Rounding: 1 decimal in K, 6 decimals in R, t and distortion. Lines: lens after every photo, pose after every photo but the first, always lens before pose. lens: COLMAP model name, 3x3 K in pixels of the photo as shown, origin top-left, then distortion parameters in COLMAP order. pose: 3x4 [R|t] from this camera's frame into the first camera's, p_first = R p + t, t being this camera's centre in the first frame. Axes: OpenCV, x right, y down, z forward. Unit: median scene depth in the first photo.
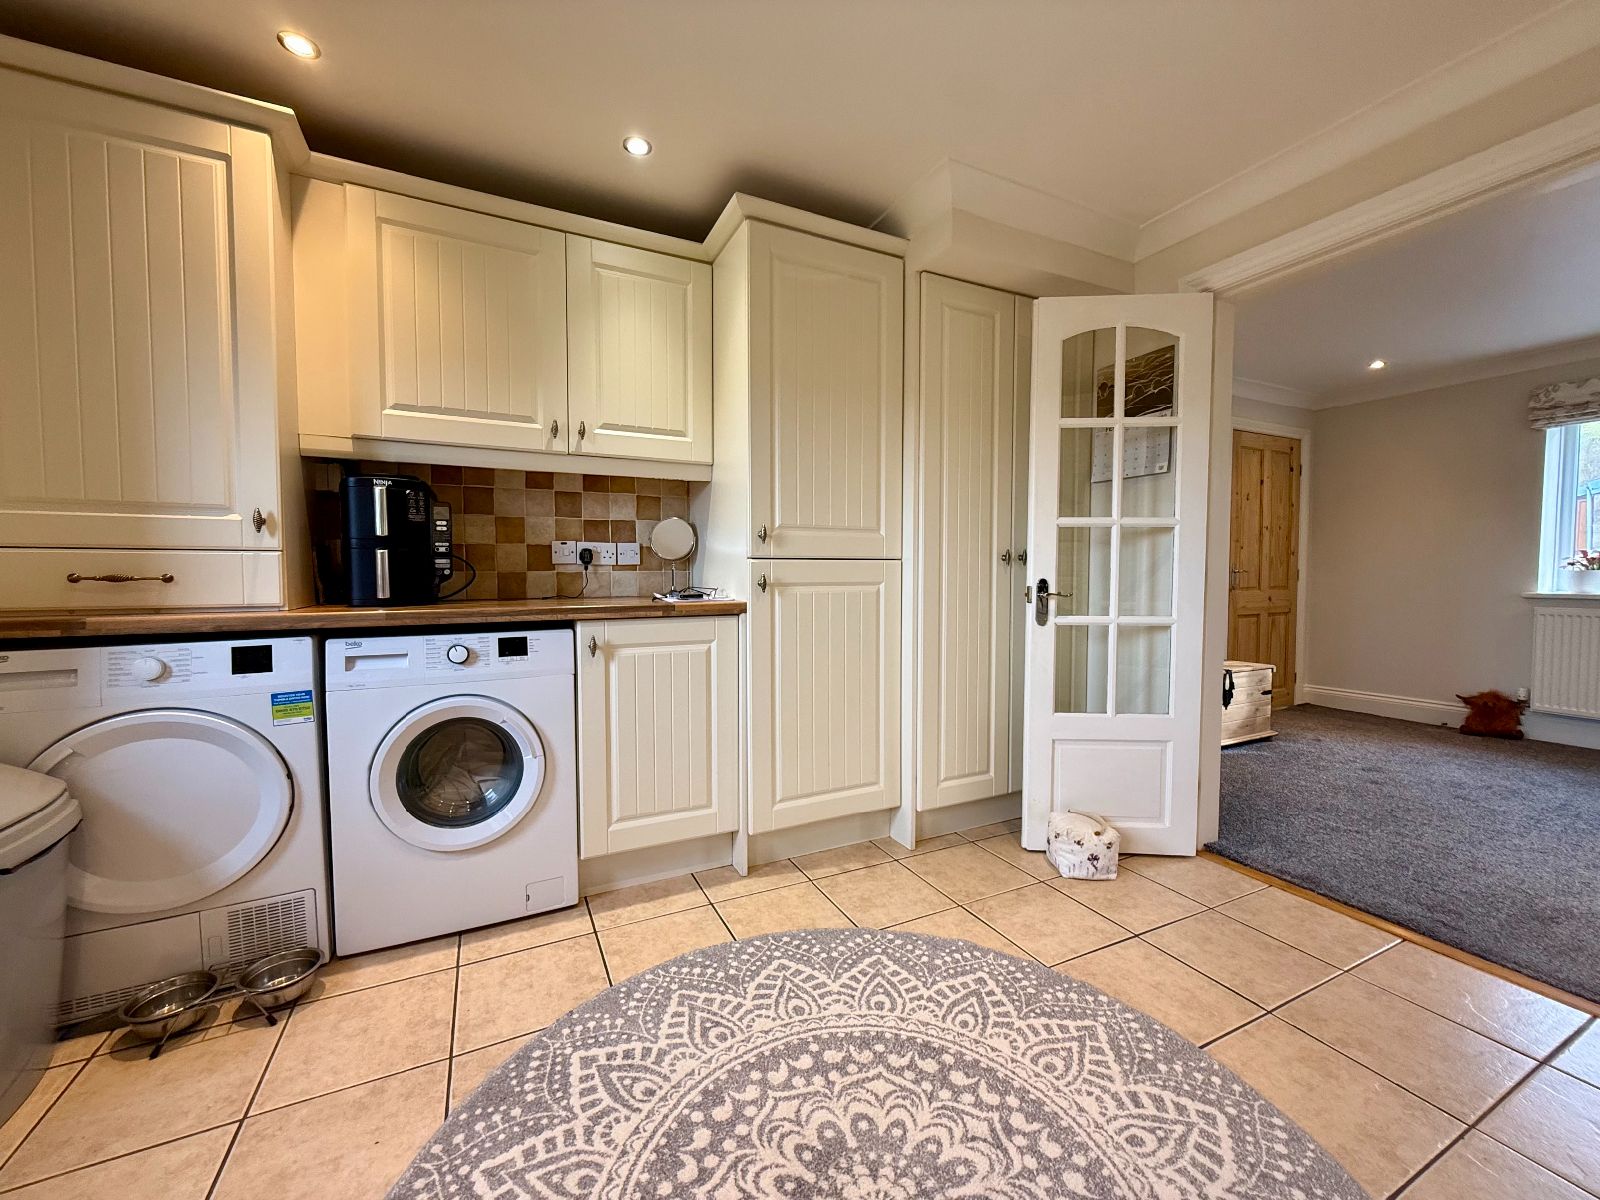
lens RADIAL K [[635.2, 0, 800.5], [0, 635.2, 601.7], [0, 0, 1]] dist [-0.001013, -0.000381]
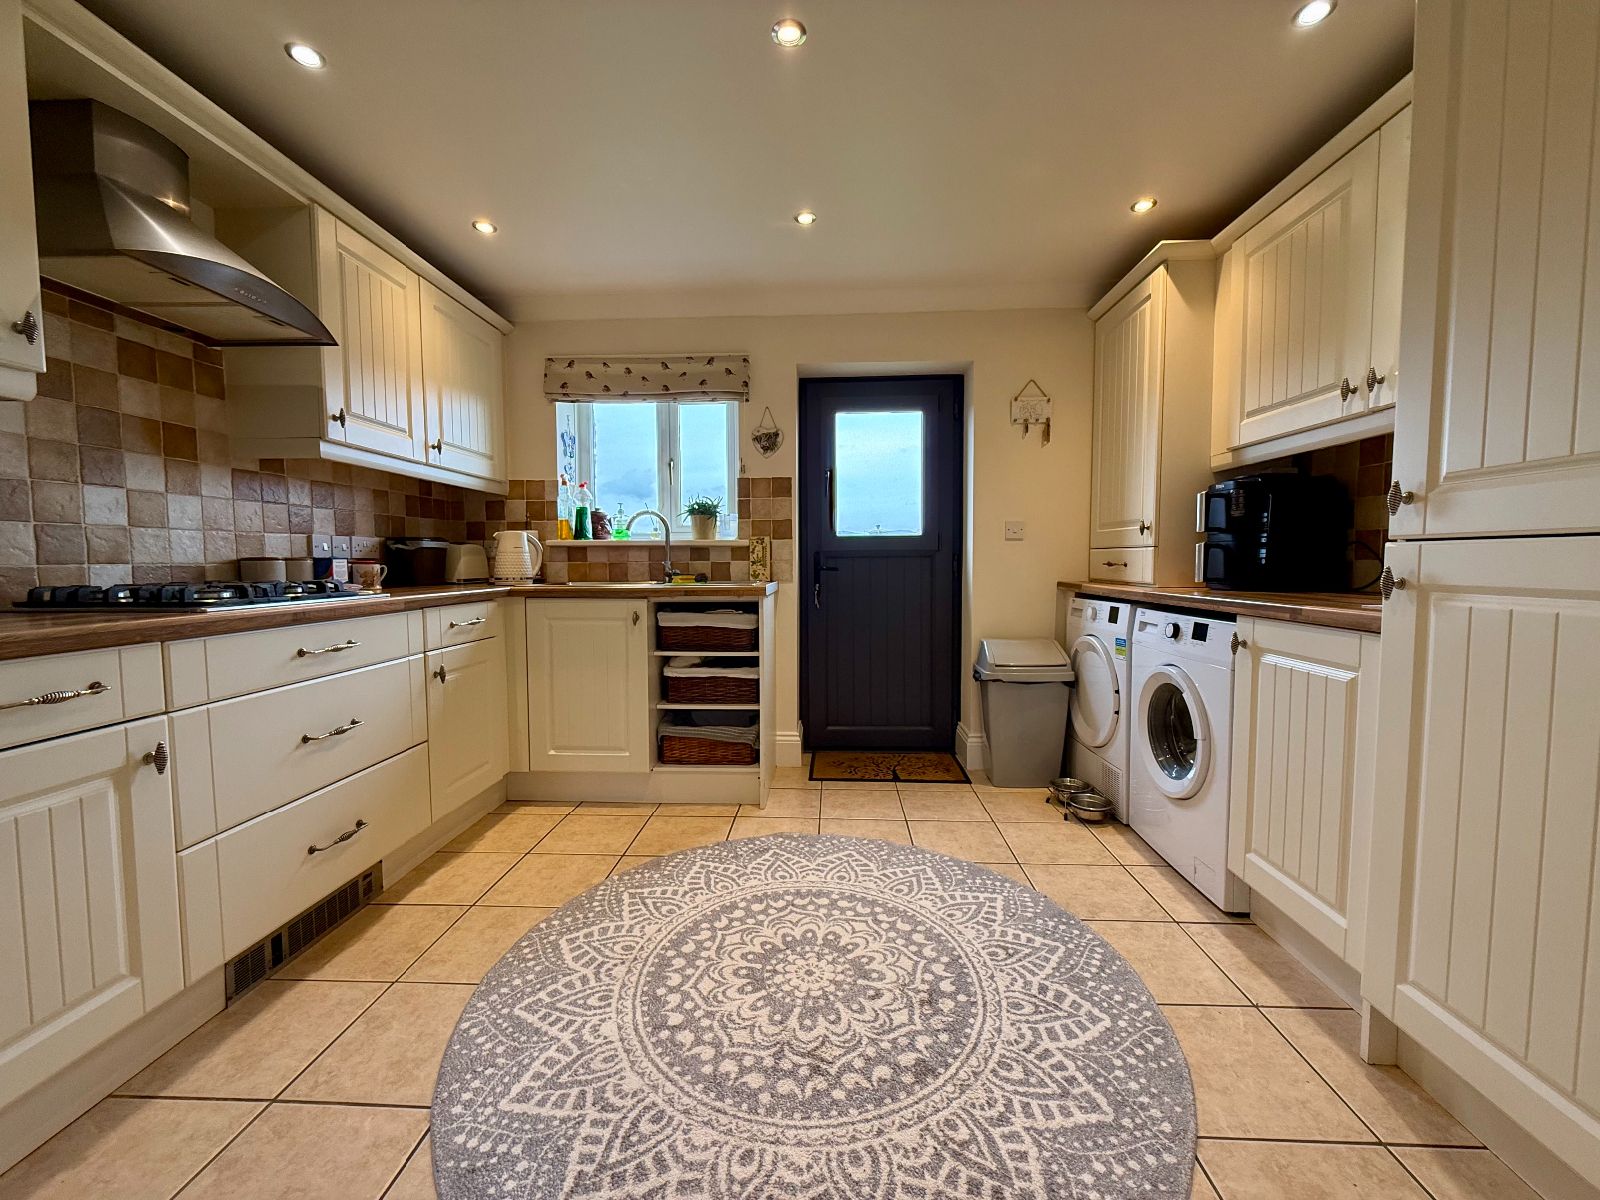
lens RADIAL K [[635.2, 0, 805.2], [0, 635.2, 596.1], [0, 0, 1]] dist [-0.001013, -0.000381]
pose [[-0.484186, 0.056355, -0.873148, 1.116654], [-0.034635, 0.995907, 0.083484, -0.077102], [0.874279, 0.070663, -0.480253, 1.290761]]
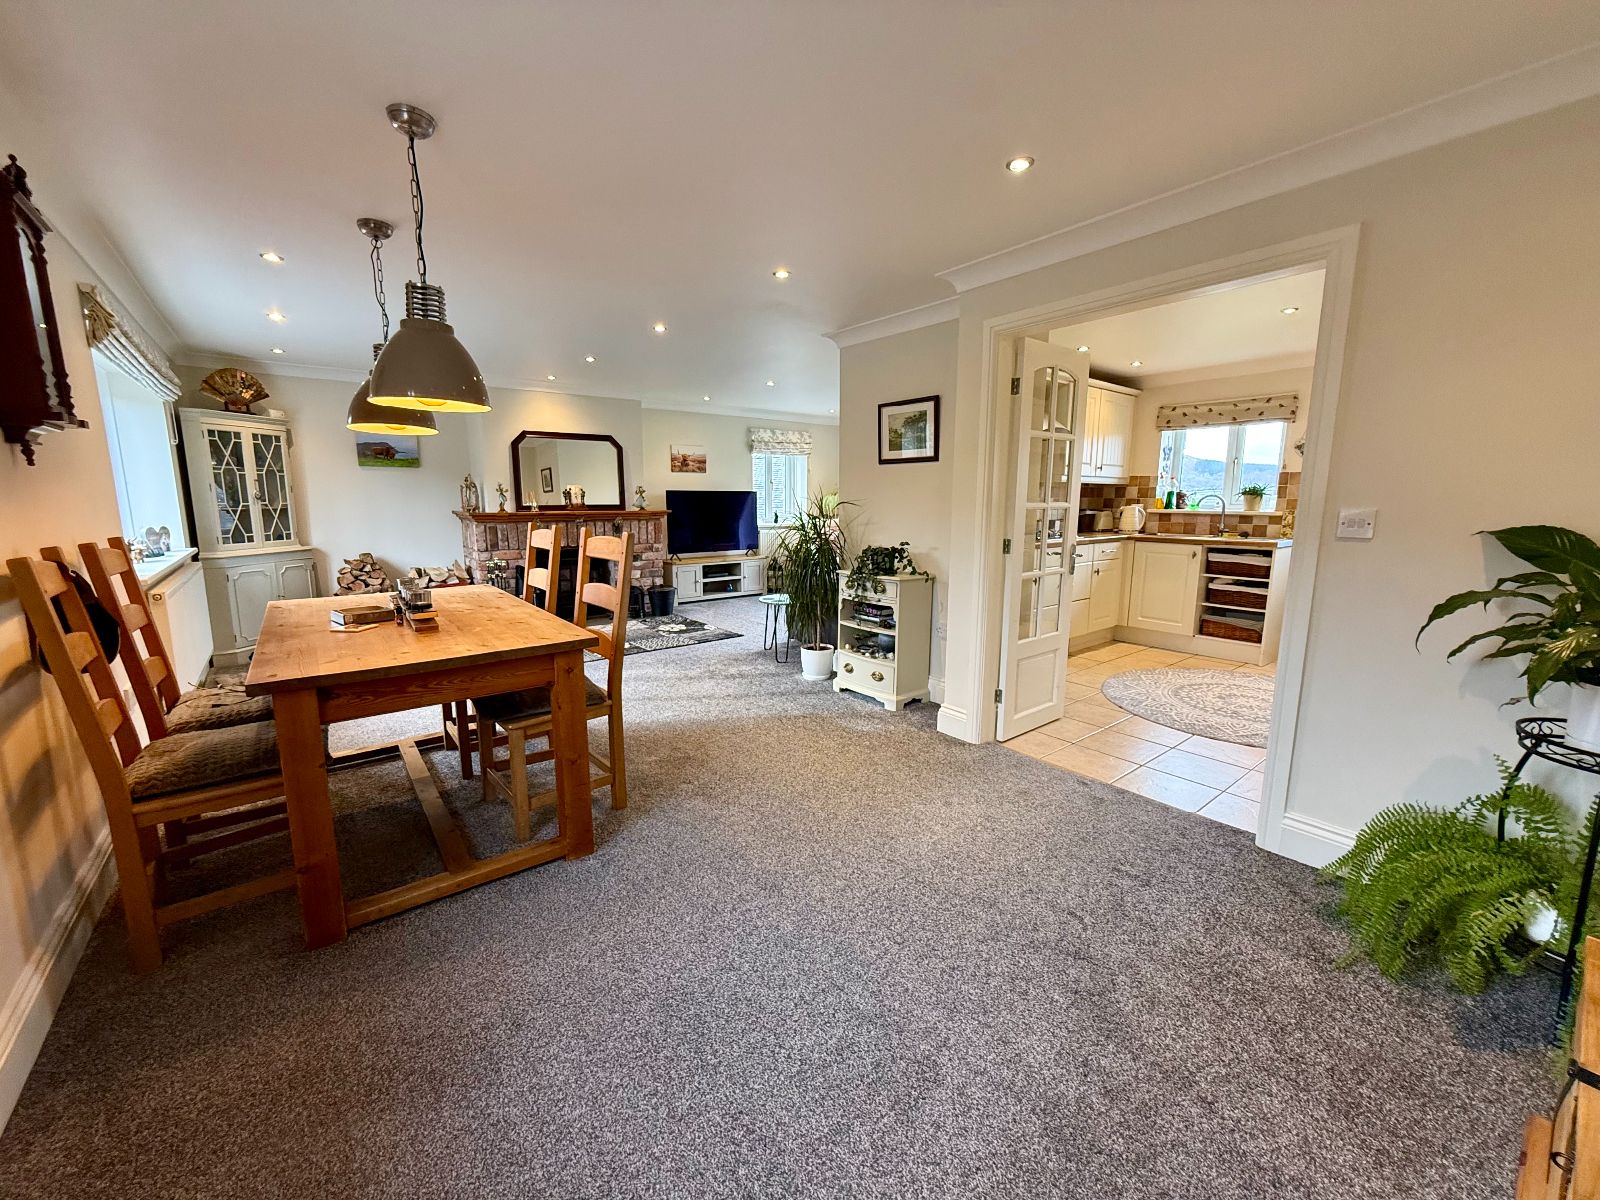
lens RADIAL K [[635.2, 0, 808.4], [0, 635.2, 600.5], [0, 0, 1]] dist [-0.001013, -0.000381]
pose [[-0.976235, 0.034762, -0.213910, 2.722662], [-0.009987, 0.978787, 0.204638, -0.311706], [0.216486, 0.201911, -0.955179, 3.065958]]
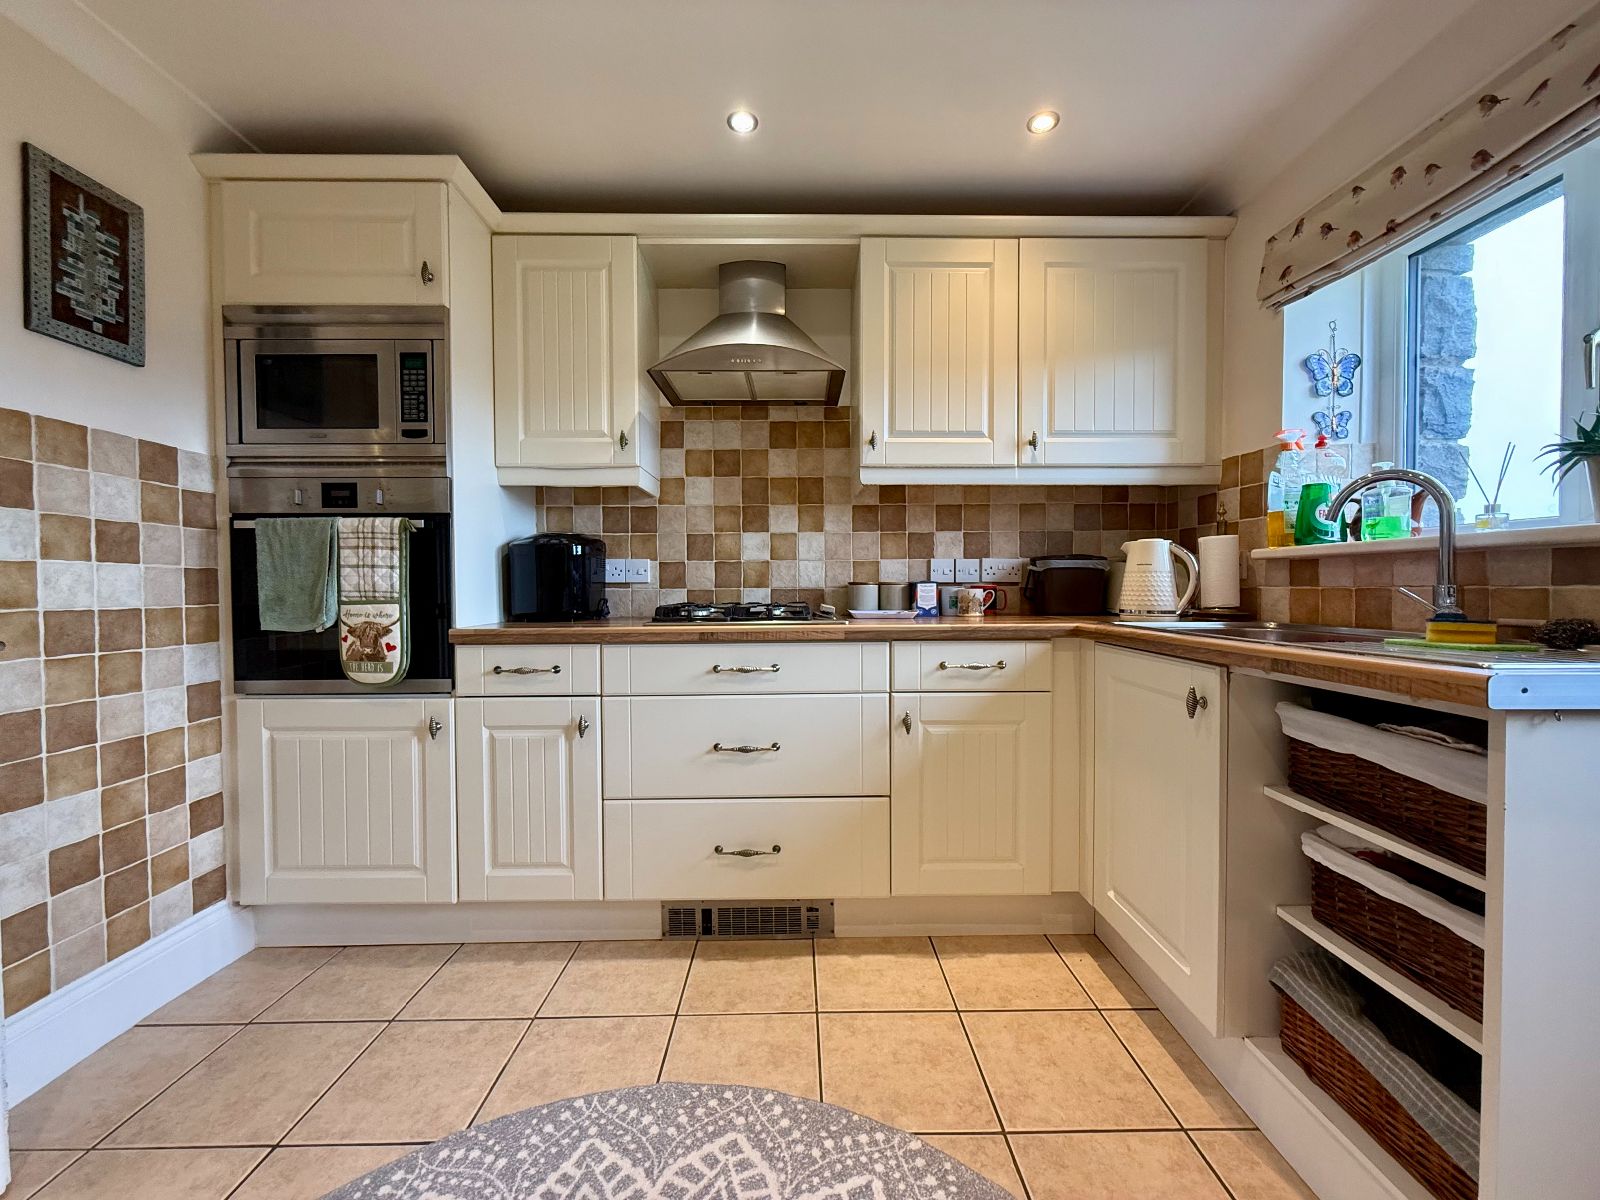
lens RADIAL K [[635.2, 0, 804.4], [0, 635.2, 598.9], [0, 0, 1]] dist [-0.001013, -0.000381]
pose [[-0.899894, -0.000420, 0.436108, -0.247152], [0.030430, 0.997502, 0.063752, -0.064329], [-0.435045, 0.070640, -0.897633, 0.987684]]
